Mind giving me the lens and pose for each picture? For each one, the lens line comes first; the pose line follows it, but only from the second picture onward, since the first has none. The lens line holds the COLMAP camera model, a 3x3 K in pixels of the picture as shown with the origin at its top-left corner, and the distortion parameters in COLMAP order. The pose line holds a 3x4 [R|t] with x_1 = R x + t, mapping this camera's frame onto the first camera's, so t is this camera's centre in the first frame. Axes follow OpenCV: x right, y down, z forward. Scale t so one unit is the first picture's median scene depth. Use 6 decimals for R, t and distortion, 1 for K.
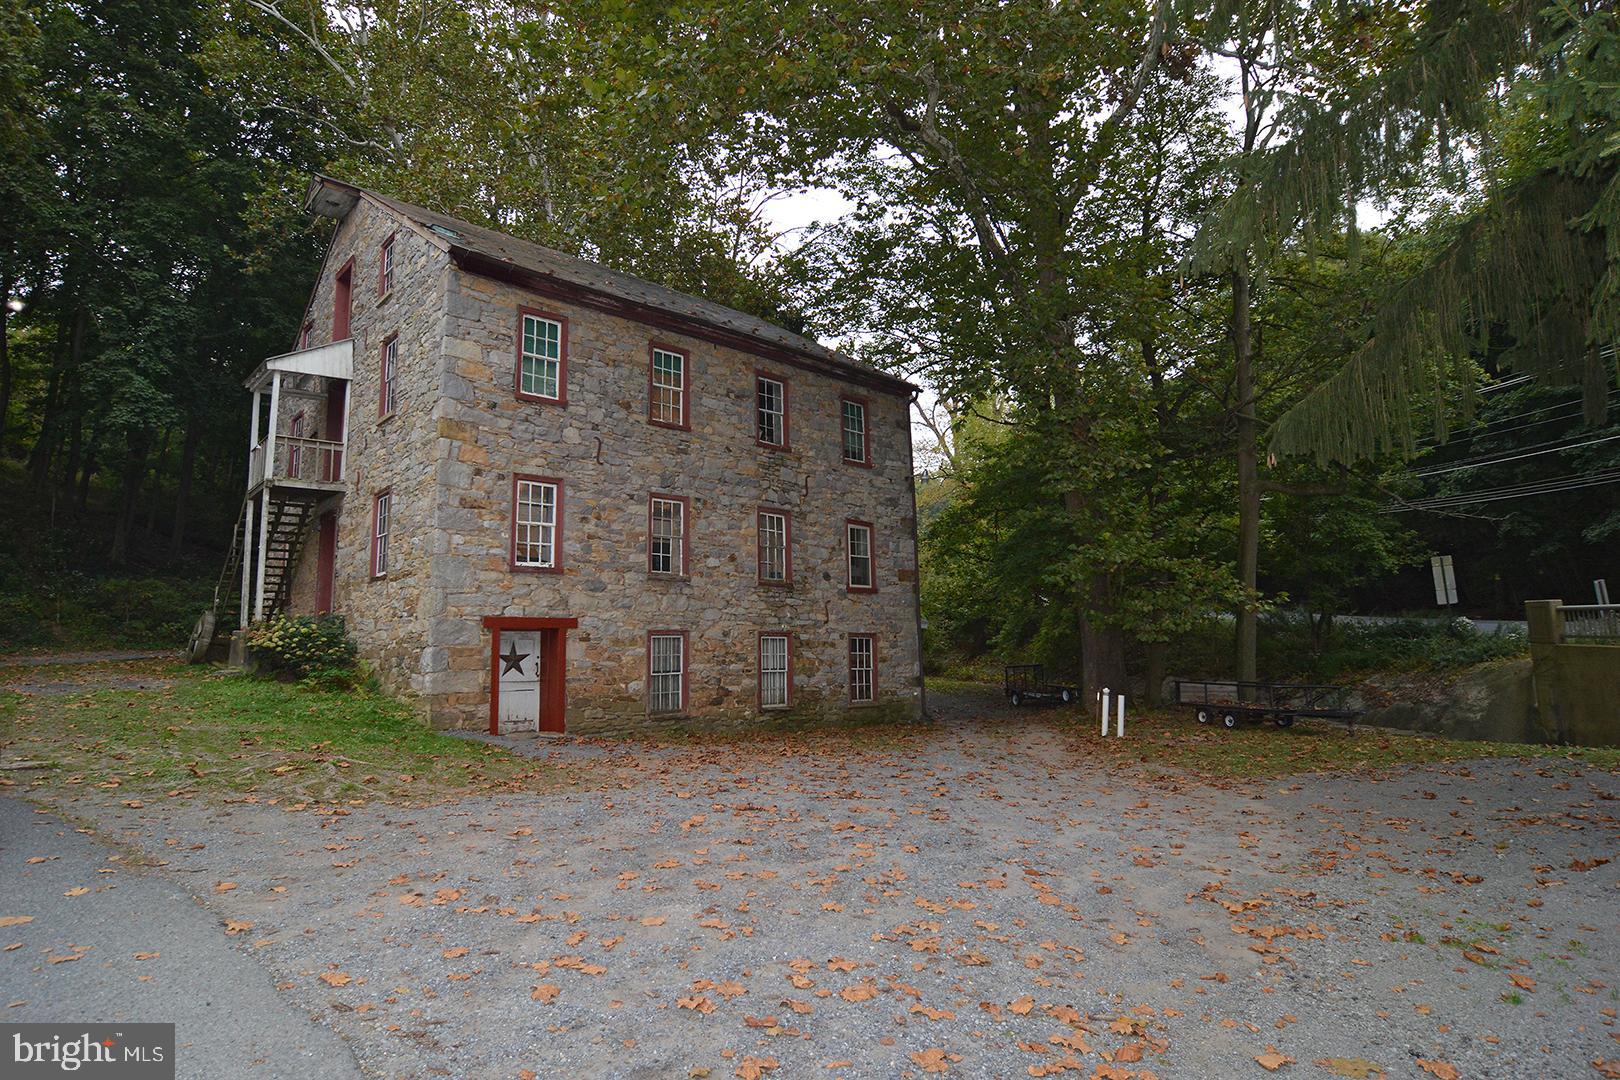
lens RADIAL K [[892.5, 0, 815.8], [0, 892.5, 539.7], [0, 0, 1]] dist [-0.003996, -0.010448]
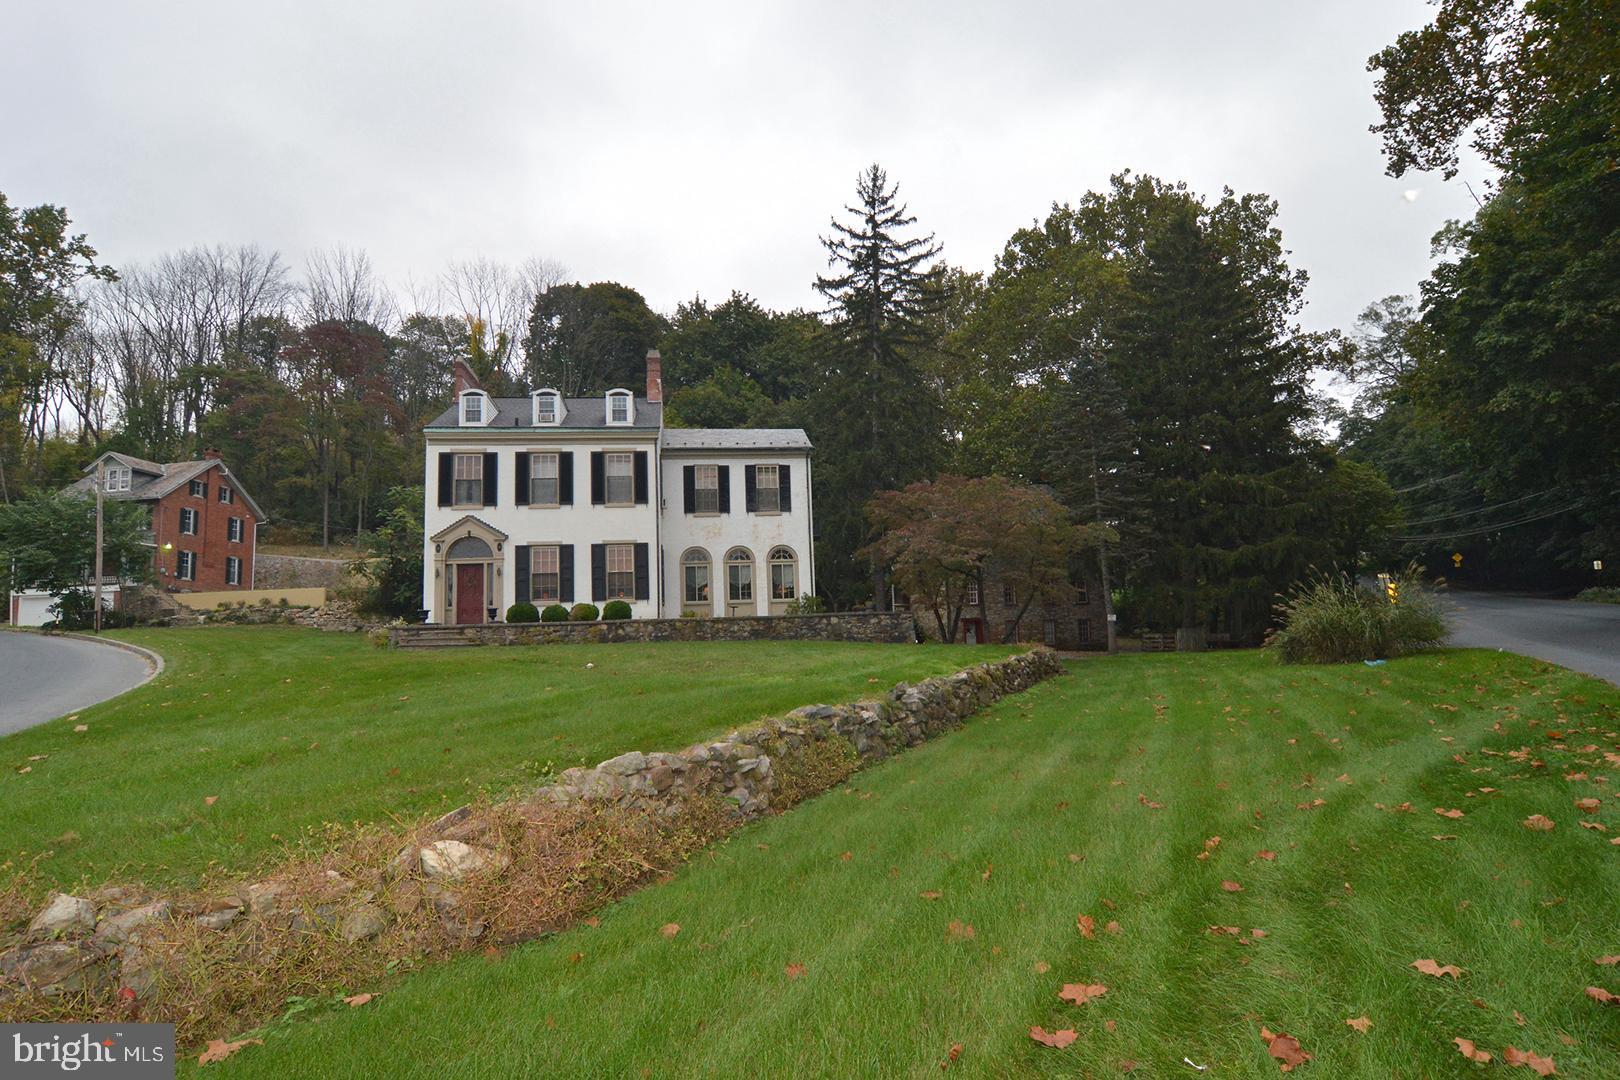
lens RADIAL K [[892.5, 0, 815.8], [0, 892.5, 539.7], [0, 0, 1]] dist [-0.003996, -0.010448]
pose [[0.910667, -0.065835, -0.407863, 0.479483], [0.072917, 0.997336, 0.001822, -0.226189], [0.406656, -0.031399, 0.913041, -2.040398]]
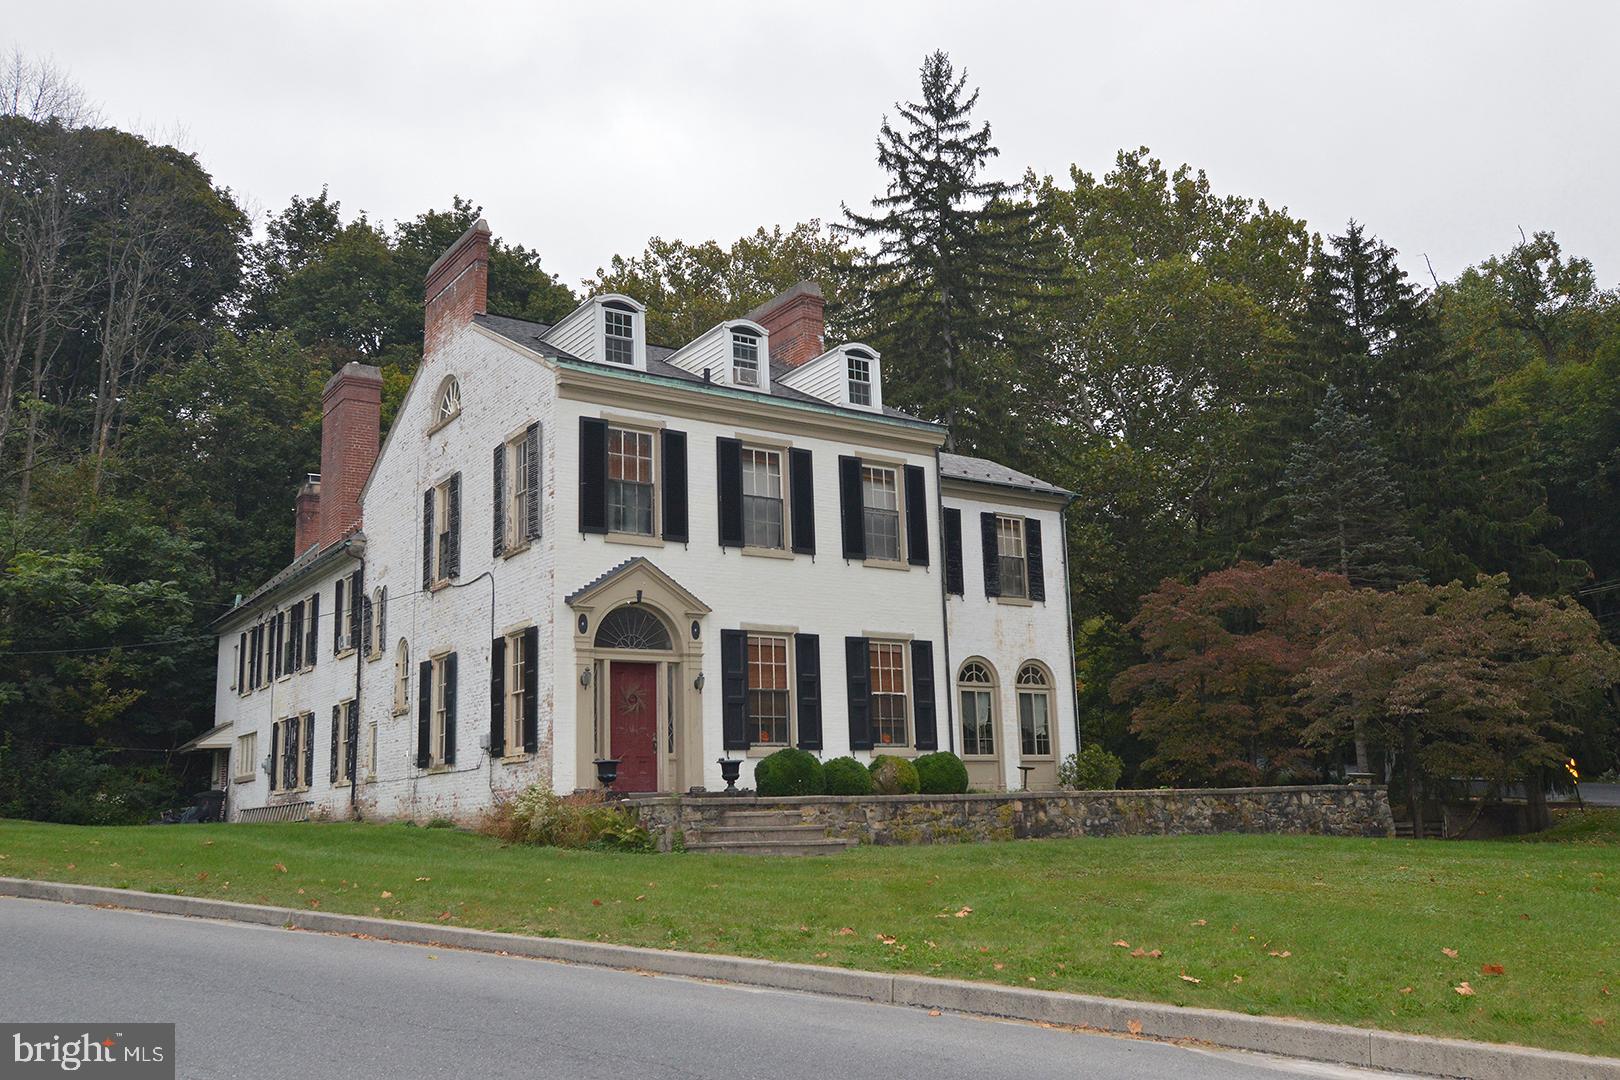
lens RADIAL K [[1375.7, 0, 810.0], [0, 1375.7, 540.0], [0, 0, 1]] dist [0.002742, -0.000376]
pose [[0.999105, -0.000540, 0.042300, -0.596021], [0.003336, 0.997811, -0.066049, -0.249142], [-0.042171, 0.066131, 0.996919, -1.991957]]
